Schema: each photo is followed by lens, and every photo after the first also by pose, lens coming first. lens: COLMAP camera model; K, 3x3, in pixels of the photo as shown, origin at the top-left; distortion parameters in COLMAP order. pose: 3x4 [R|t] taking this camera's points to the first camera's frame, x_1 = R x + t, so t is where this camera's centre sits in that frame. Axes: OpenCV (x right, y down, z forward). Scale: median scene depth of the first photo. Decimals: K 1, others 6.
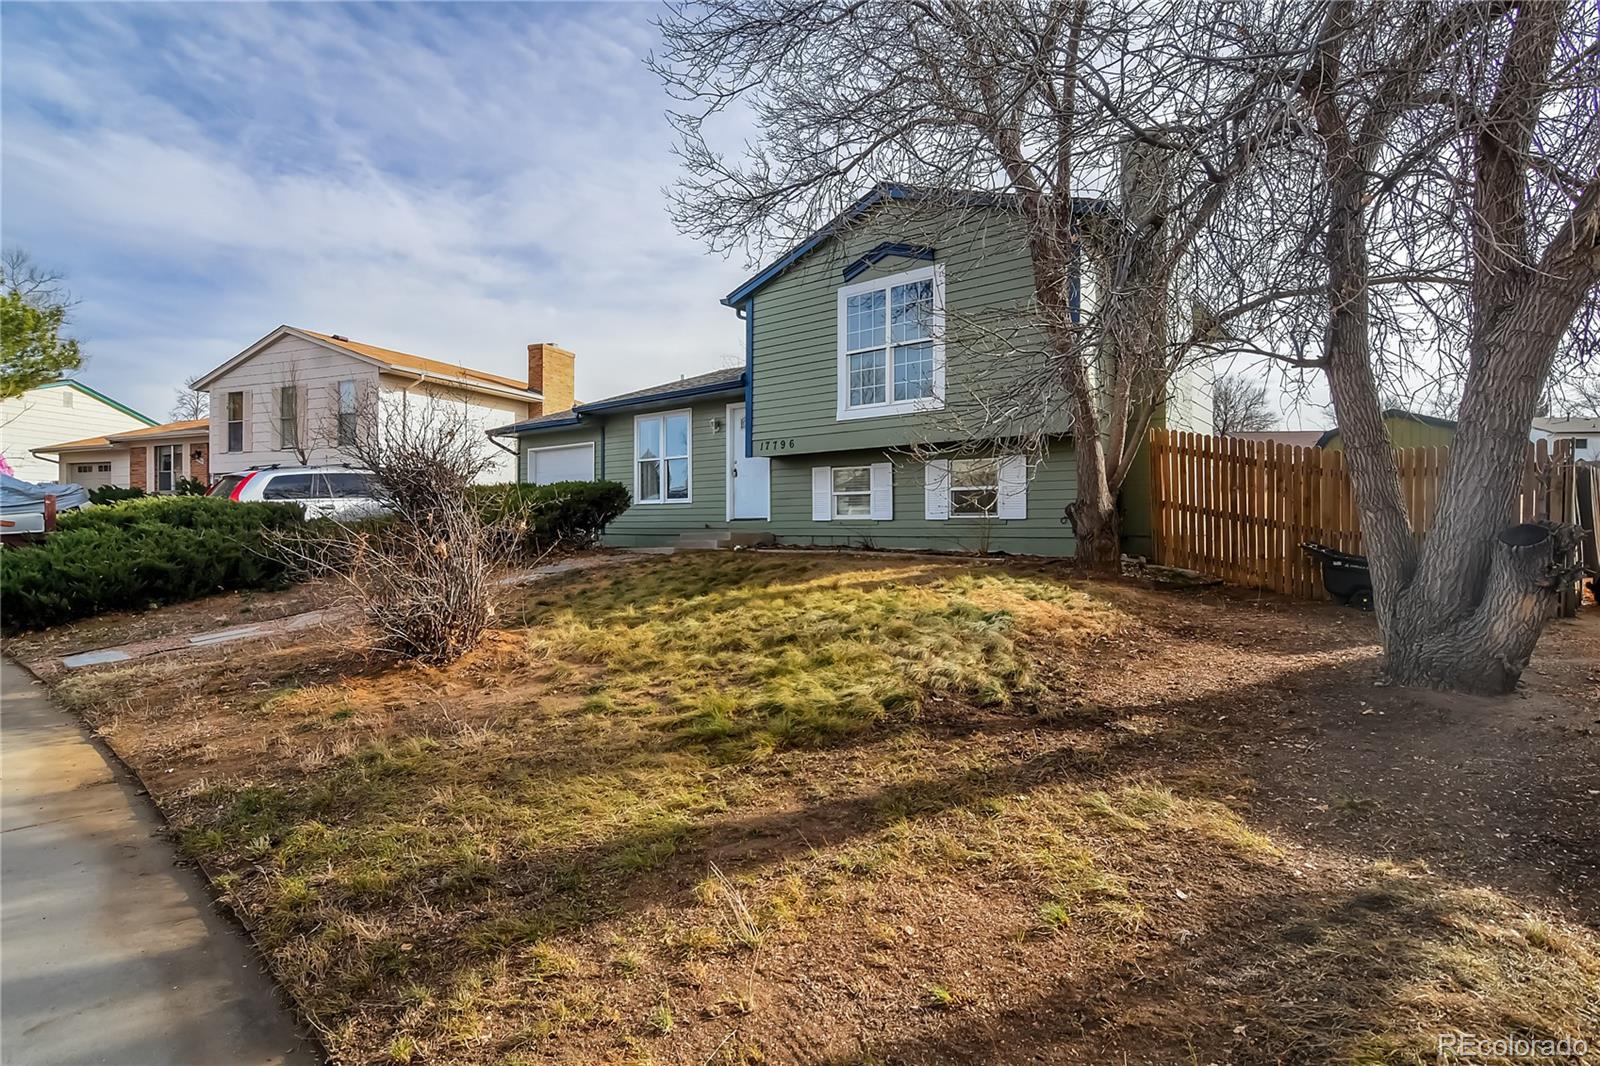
lens RADIAL K [[734.5, 0, 800.0], [0, 734.5, 533.0], [0, 0, 1]] dist [-0.000131, -0.000016]
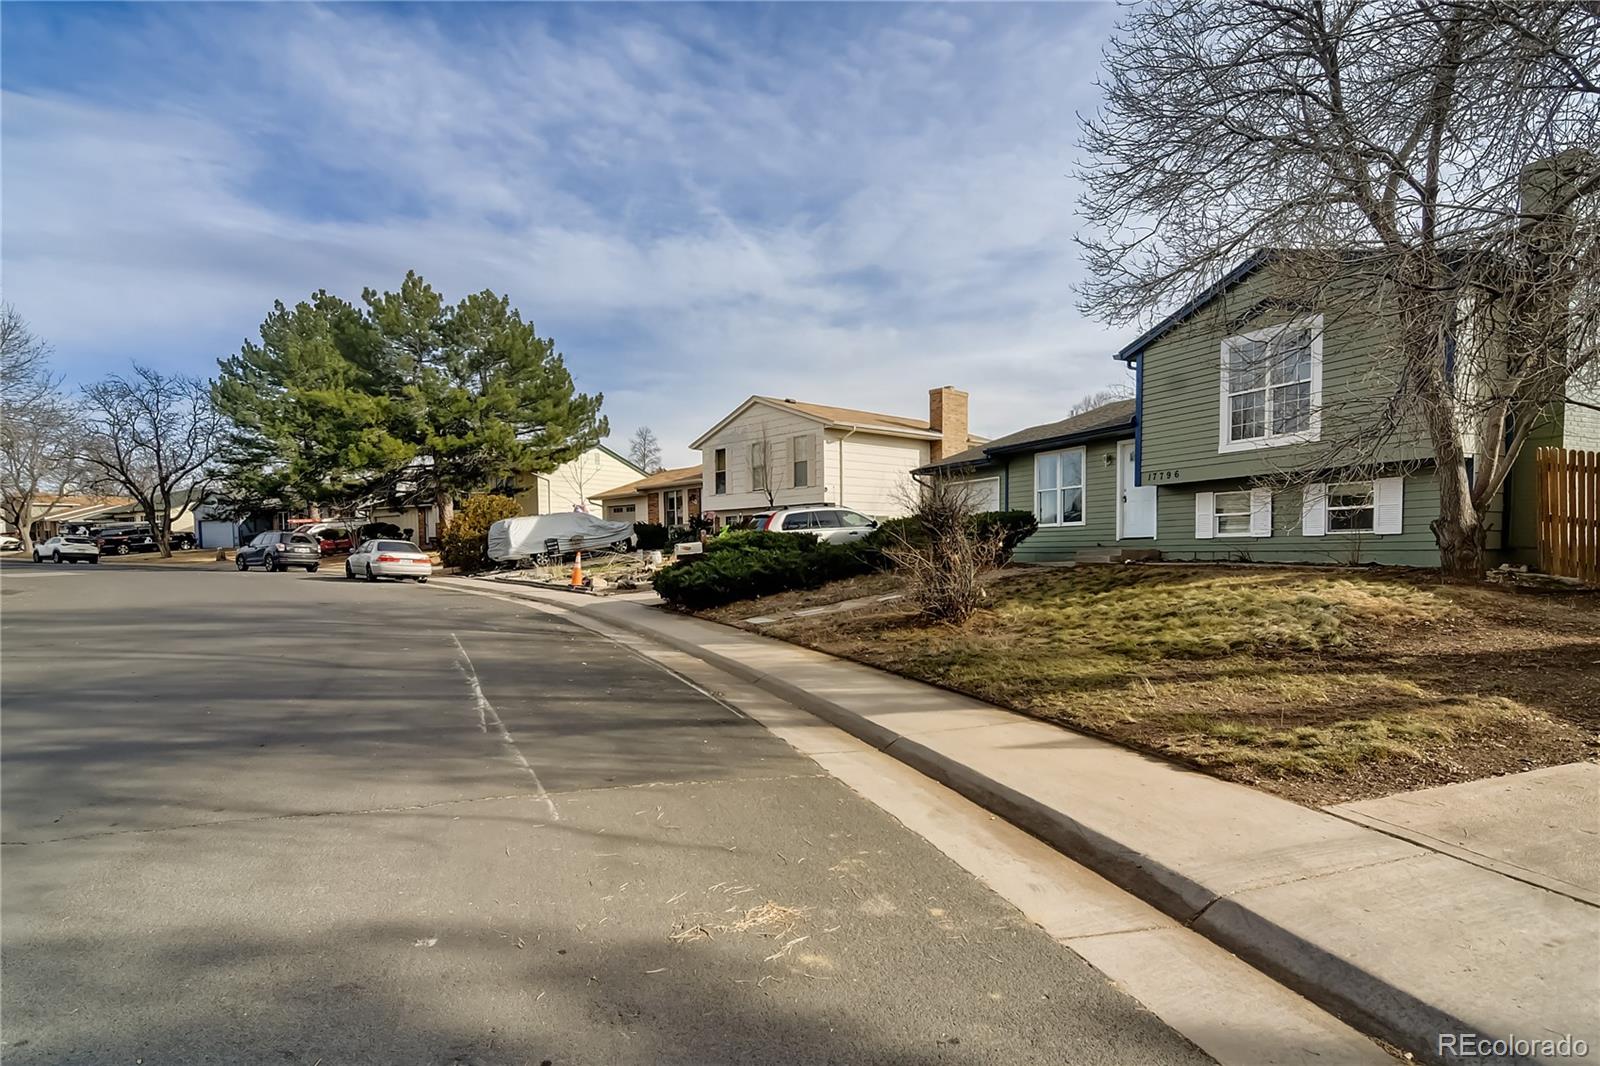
lens RADIAL K [[746.9, 0, 846.6], [0, 746.9, 590.2], [0, 0, 1]] dist [-0.001605, -0.000160]
pose [[0.908961, 0.011789, -0.416714, 0.010550], [0.008180, 0.998903, 0.046101, 0.007533], [0.416801, -0.045313, 0.907868, -0.398672]]
